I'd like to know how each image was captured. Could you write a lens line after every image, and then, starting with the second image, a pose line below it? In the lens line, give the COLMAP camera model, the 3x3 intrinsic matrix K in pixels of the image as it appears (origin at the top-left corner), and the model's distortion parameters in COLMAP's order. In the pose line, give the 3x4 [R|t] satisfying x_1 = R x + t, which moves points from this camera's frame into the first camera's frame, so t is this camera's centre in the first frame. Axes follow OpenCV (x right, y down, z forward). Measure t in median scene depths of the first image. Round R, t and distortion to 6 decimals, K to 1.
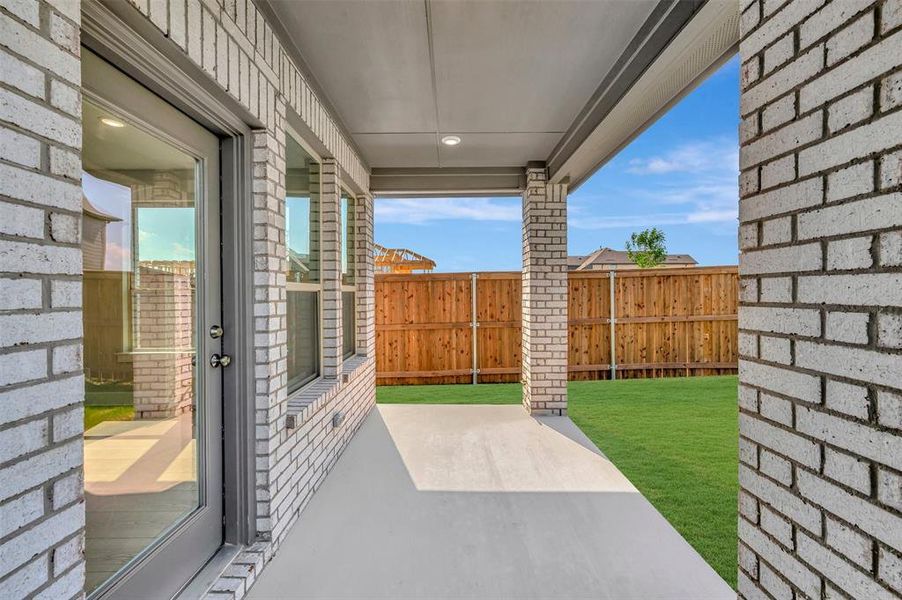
lens RADIAL K [[357.1, 0, 452.3], [0, 357.1, 295.8], [0, 0, 1]] dist [-0.000771, 0.000030]
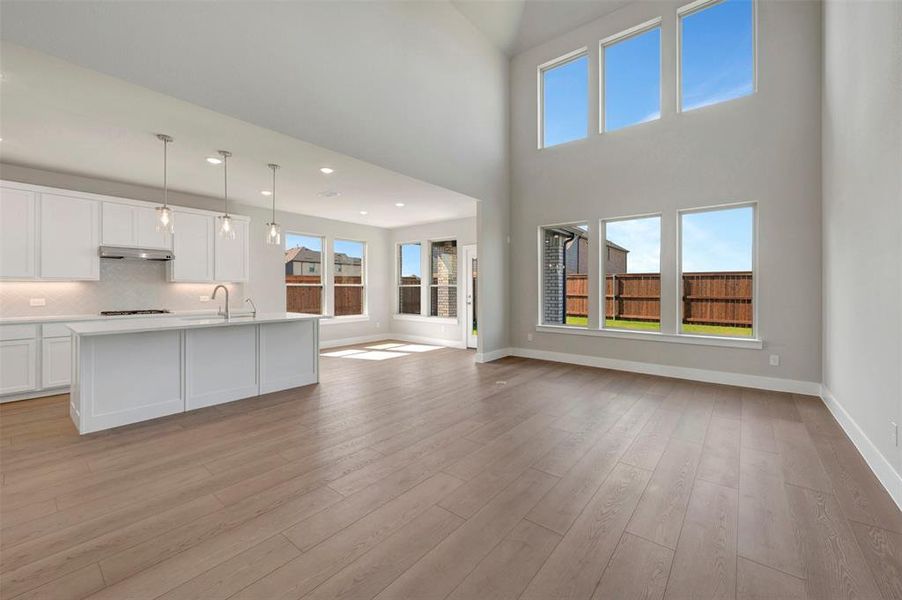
lens RADIAL K [[359.7, 0, 454.2], [0, 359.7, 290.0], [0, 0, 1]] dist [-0.001237, -0.000124]
pose [[0.630496, 0.003007, 0.776187, -1.773985], [0.000010, 0.999992, -0.003883, 0.014952], [-0.776192, 0.002456, 0.630491, -0.667862]]
